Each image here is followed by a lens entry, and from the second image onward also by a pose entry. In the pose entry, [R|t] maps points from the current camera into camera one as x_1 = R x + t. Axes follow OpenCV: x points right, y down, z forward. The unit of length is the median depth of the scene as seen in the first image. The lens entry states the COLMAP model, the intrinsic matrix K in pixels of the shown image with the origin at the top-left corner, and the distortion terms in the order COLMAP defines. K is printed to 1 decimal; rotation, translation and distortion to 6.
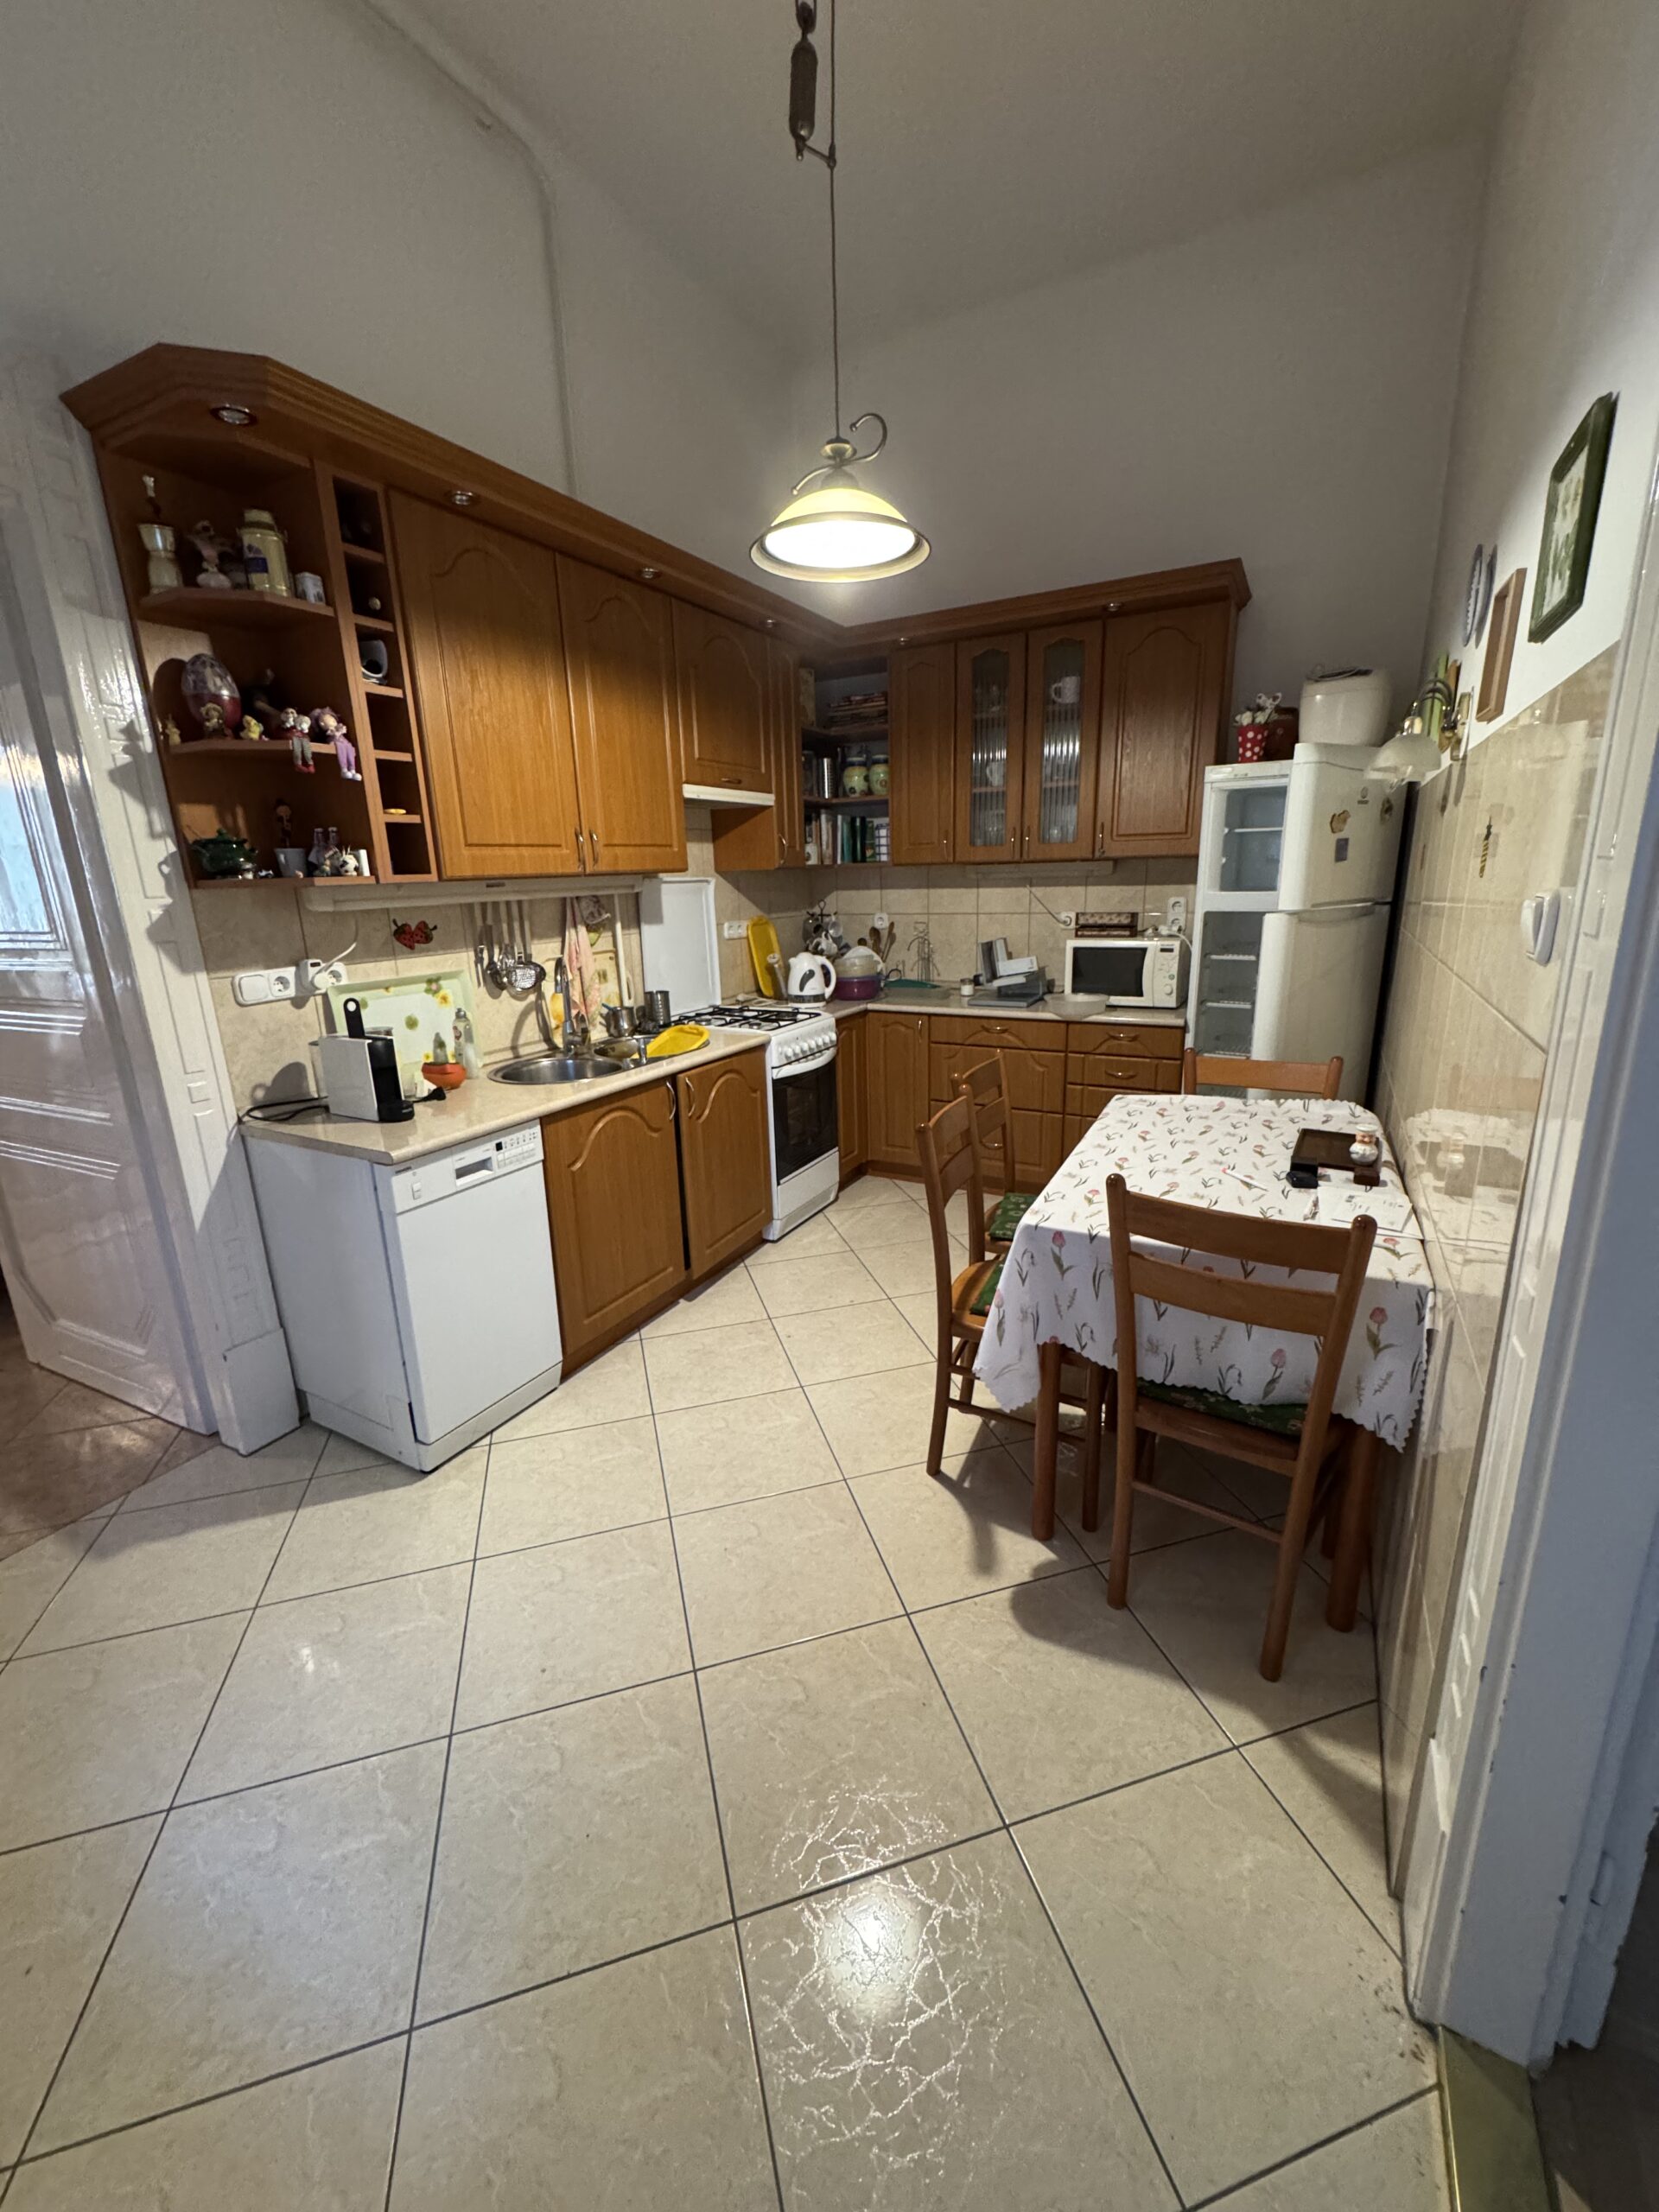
lens RADIAL K [[881.7, 0, 831.7], [0, 881.7, 1102.7], [0, 0, 1]] dist [-0.003969, 0.000624]
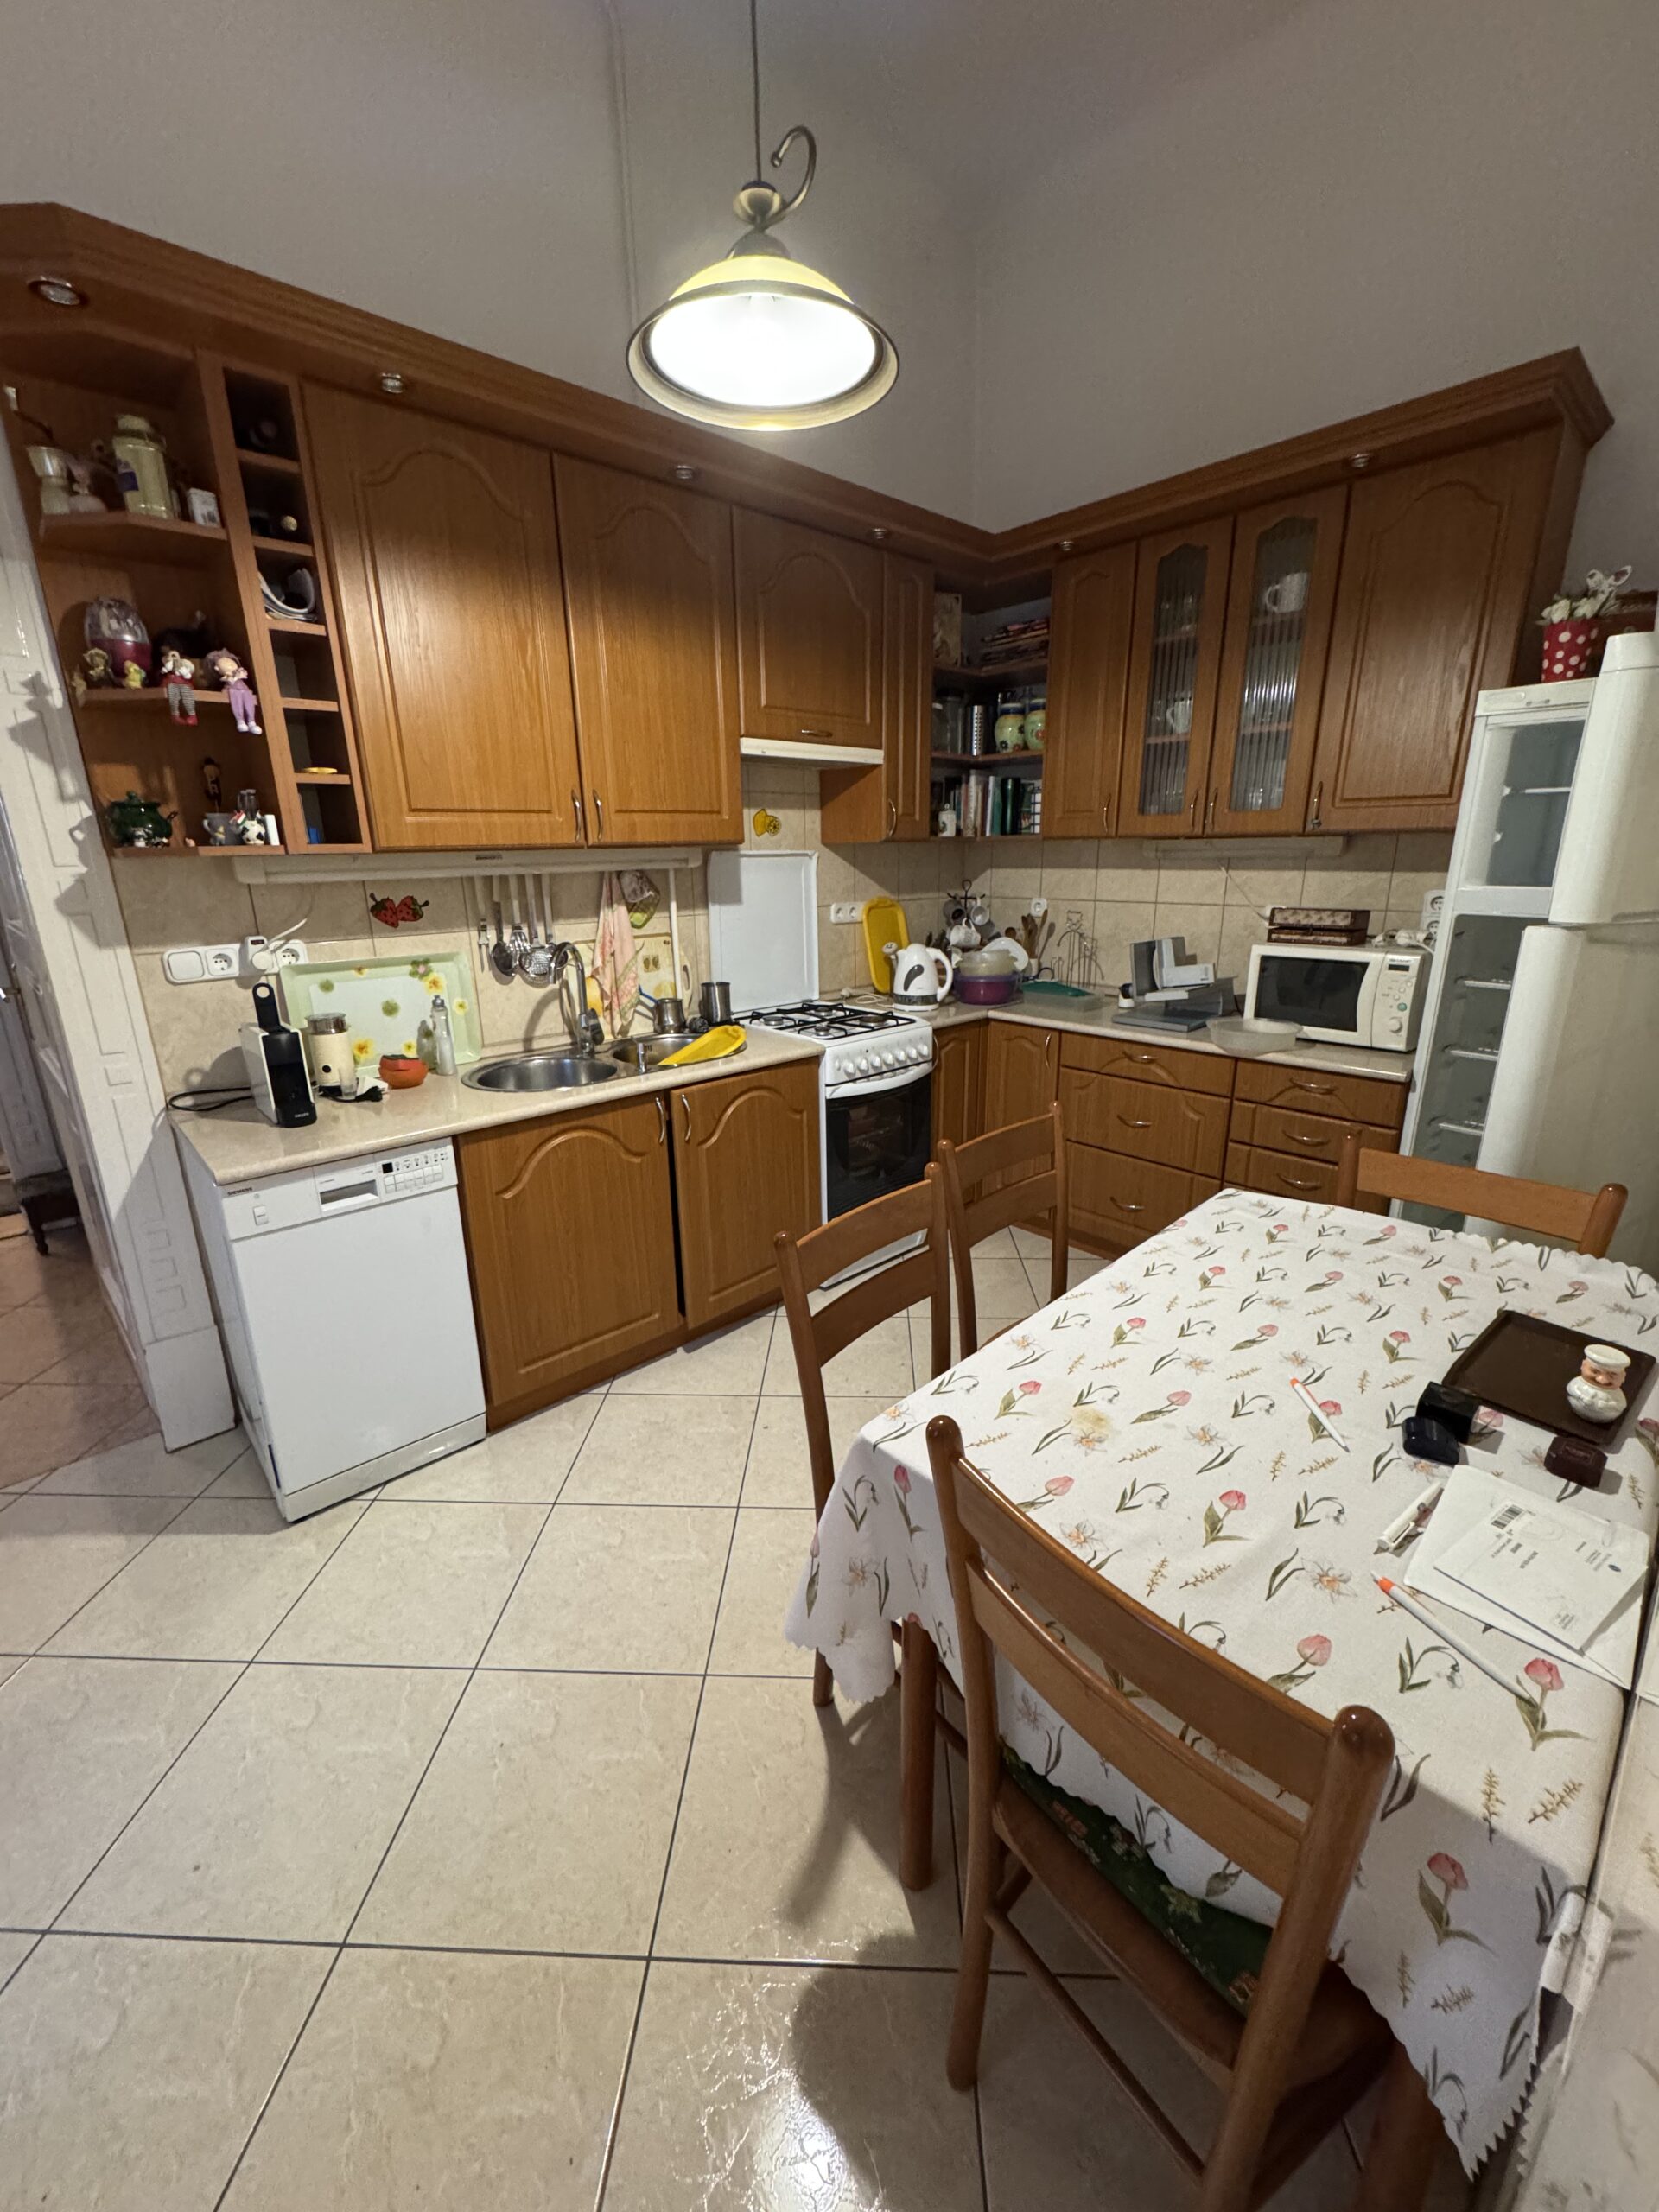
lens RADIAL K [[881.7, 0, 830.3], [0, 881.7, 1104.4], [0, 0, 1]] dist [-0.003969, 0.000624]
pose [[0.947624, 0.102416, -0.302521, 0.260686], [-0.092373, 0.994597, 0.047364, -0.085355], [0.305738, -0.016938, 0.951965, 0.302221]]
